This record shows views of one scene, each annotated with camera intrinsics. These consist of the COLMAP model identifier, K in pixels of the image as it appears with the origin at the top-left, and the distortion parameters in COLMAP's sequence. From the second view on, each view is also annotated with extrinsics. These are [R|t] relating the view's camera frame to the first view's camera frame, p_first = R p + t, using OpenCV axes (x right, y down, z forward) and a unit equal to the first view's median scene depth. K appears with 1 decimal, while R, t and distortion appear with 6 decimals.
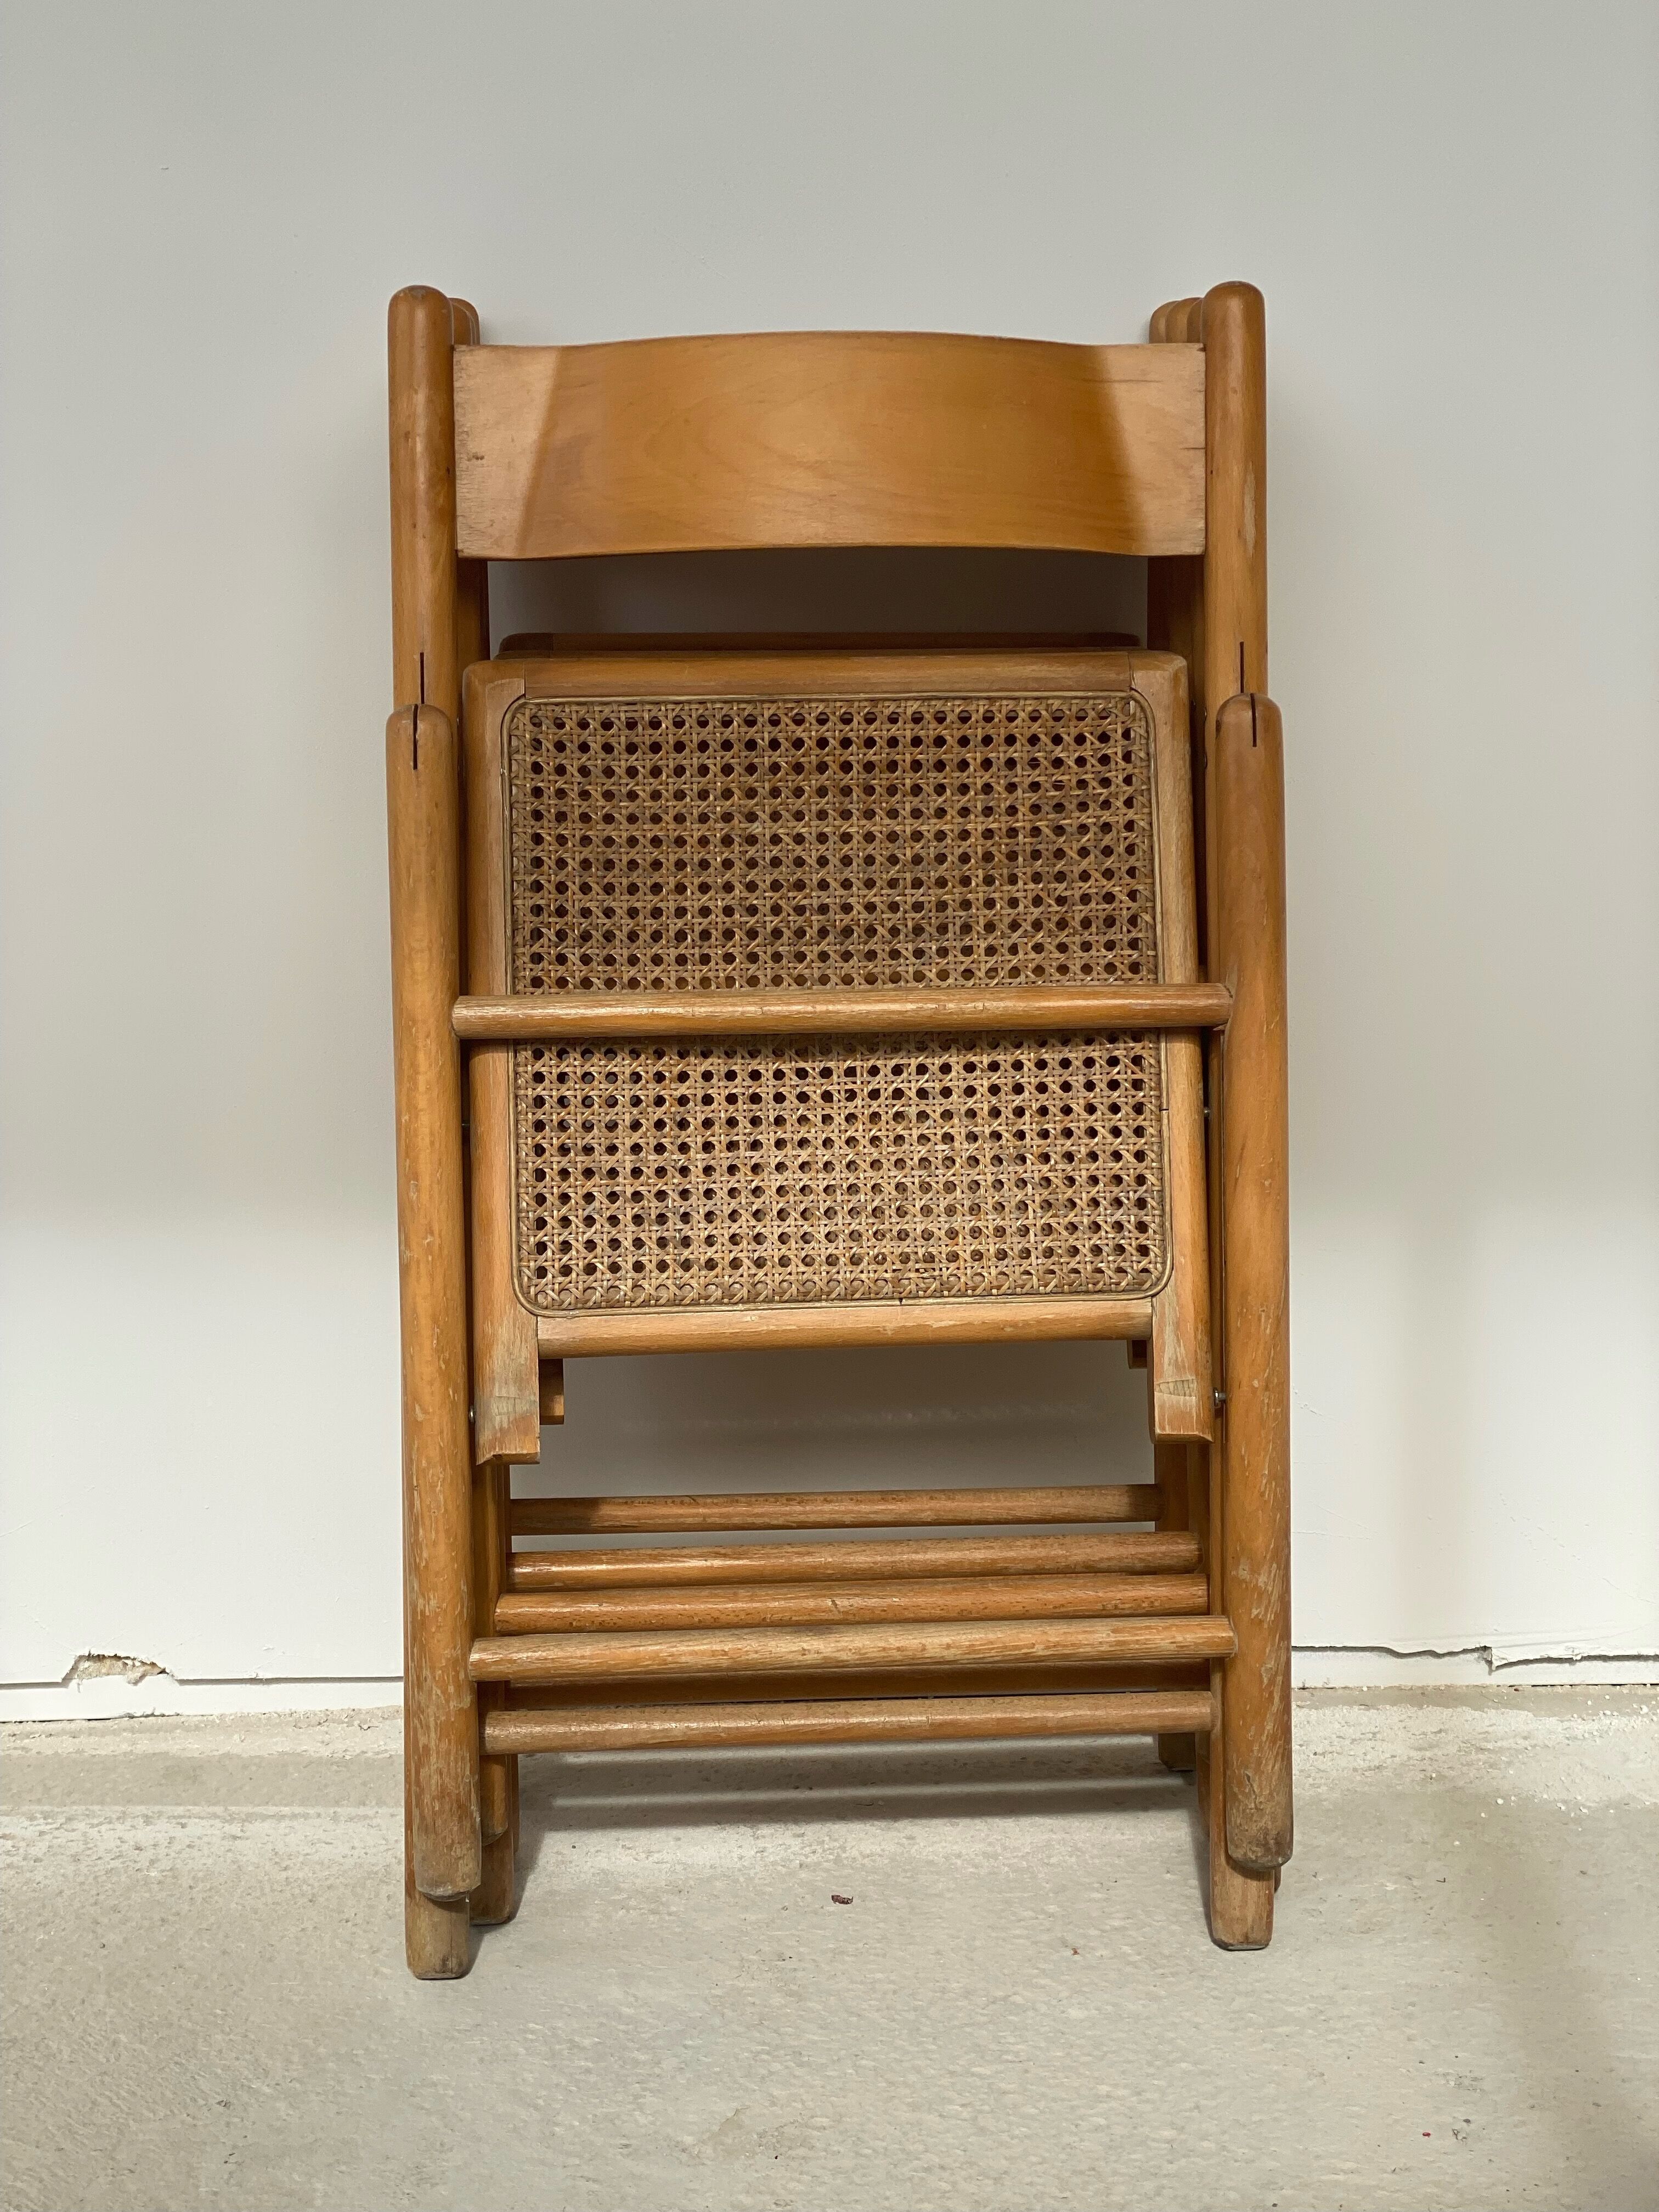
lens RADIAL K [[3264.4, 0, 829.5], [0, 3264.4, 1106.0], [0, 0, 1]] dist [0.095166, 0.023419]
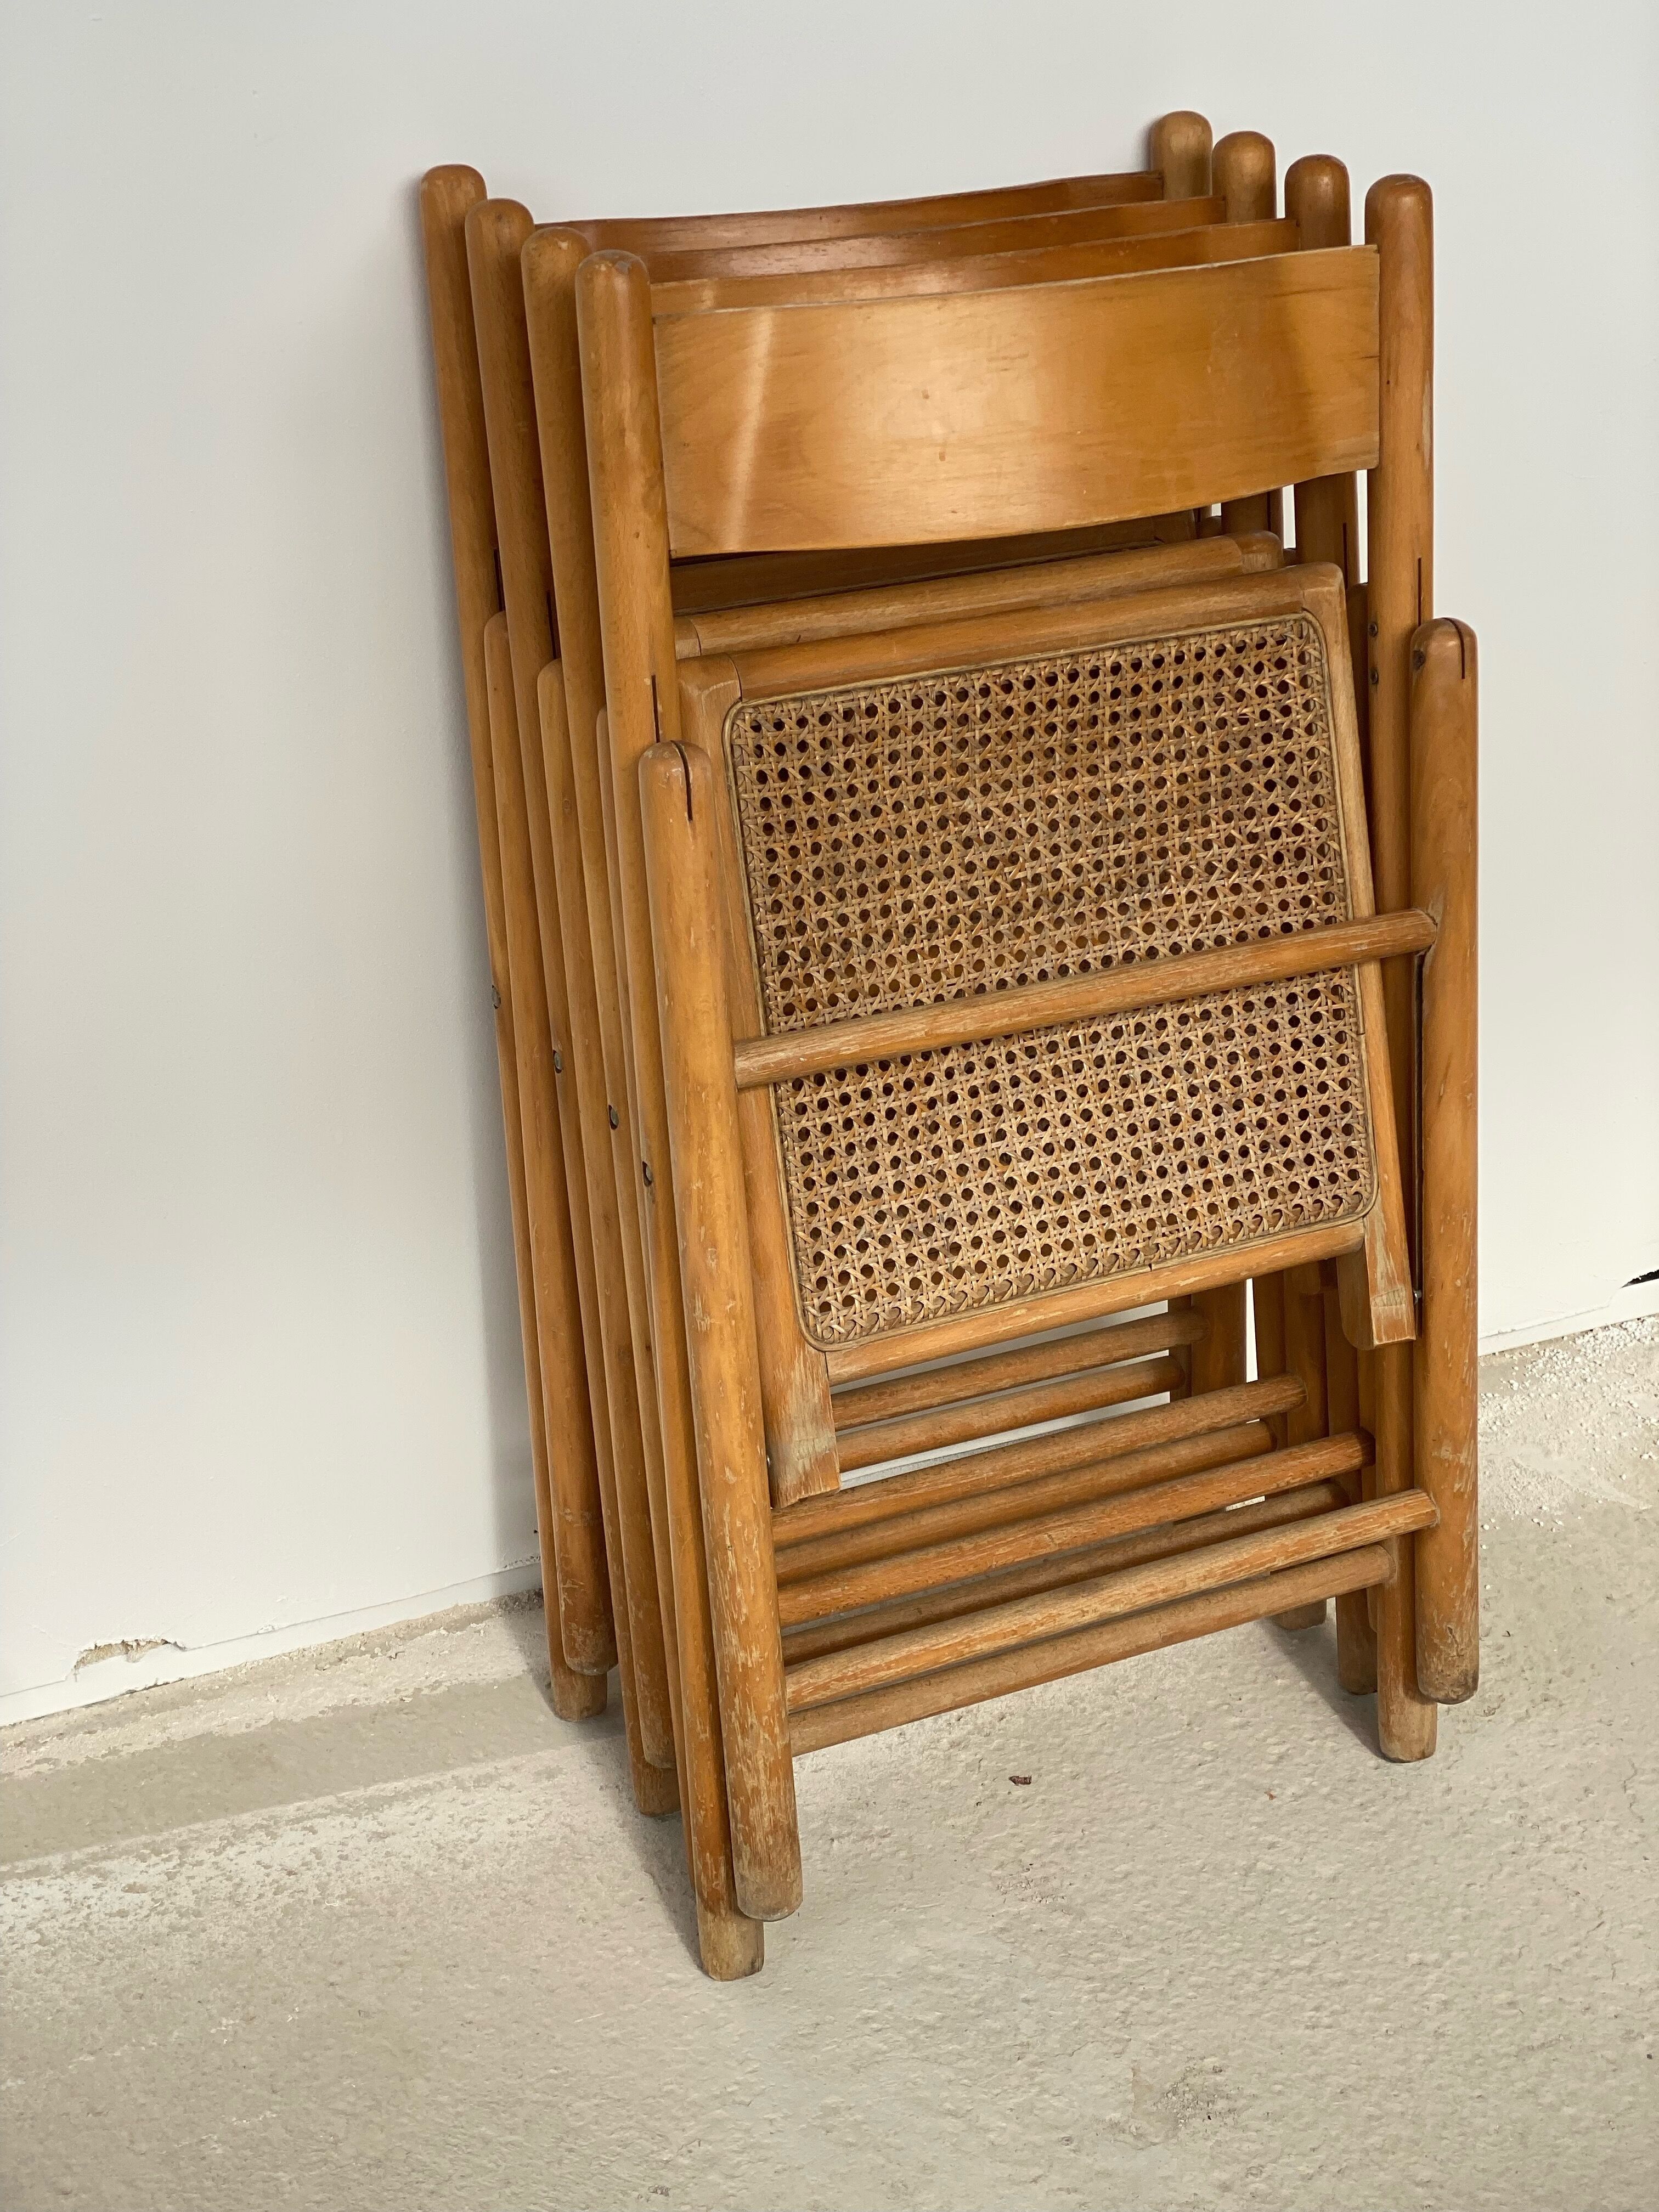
lens RADIAL K [[3264.4, 0, 829.5], [0, 3264.4, 1106.0], [0, 0, 1]] dist [0.095166, 0.023419]
pose [[0.923431, -0.156785, 0.350276, -0.405761], [0.065974, 0.964006, 0.257566, -0.248187], [-0.378050, -0.214735, 0.900537, 0.147432]]
